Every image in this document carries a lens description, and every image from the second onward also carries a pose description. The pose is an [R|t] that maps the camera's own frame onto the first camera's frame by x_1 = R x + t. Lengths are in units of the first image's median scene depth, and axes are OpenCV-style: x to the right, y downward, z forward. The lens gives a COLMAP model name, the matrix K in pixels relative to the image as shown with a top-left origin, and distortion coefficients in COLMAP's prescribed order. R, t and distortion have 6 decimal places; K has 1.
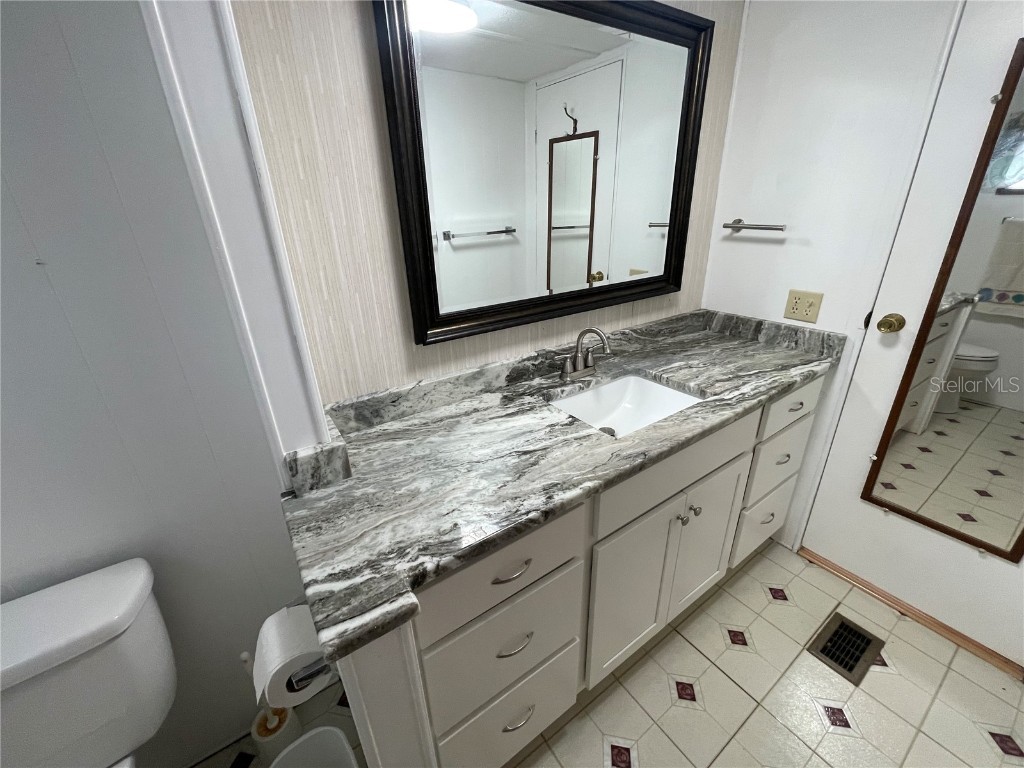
lens RADIAL K [[413.2, 0, 508.8], [0, 413.2, 385.5], [0, 0, 1]] dist [-0.004240, -0.001066]
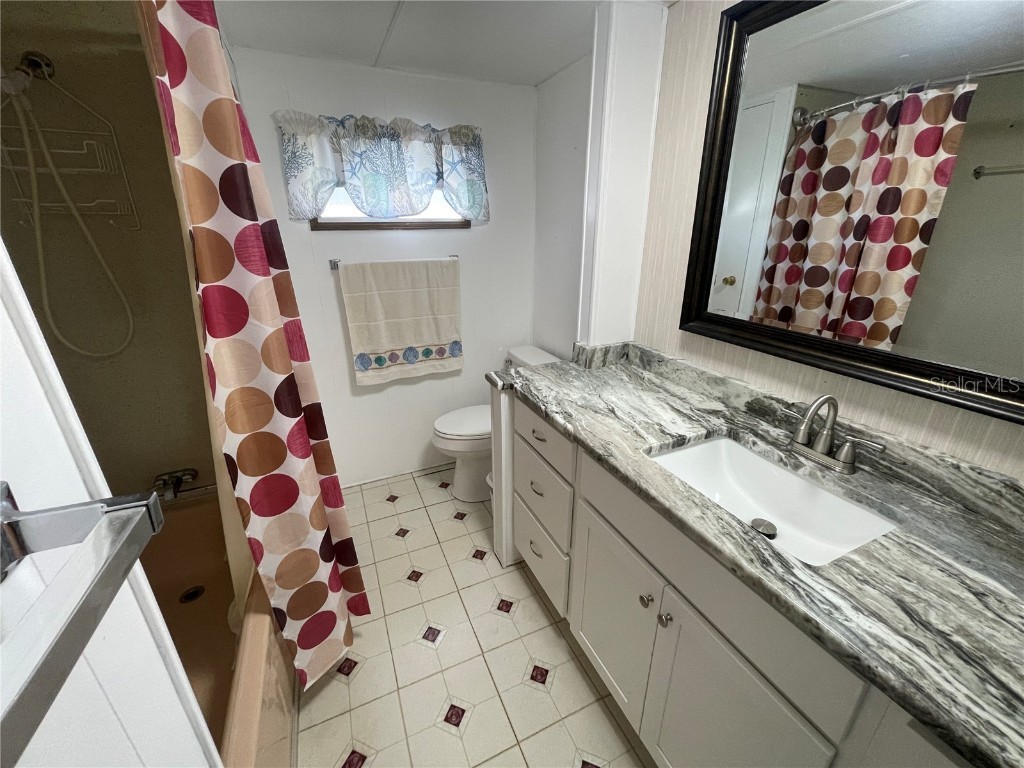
lens RADIAL K [[413.2, 0, 510.5], [0, 413.2, 382.1], [0, 0, 1]] dist [-0.004240, -0.001066]
pose [[-0.176823, 0.366756, -0.913358, 1.033500], [-0.396377, 0.822866, 0.407157, -0.254814], [0.900899, 0.434029, -0.000128, 0.579190]]
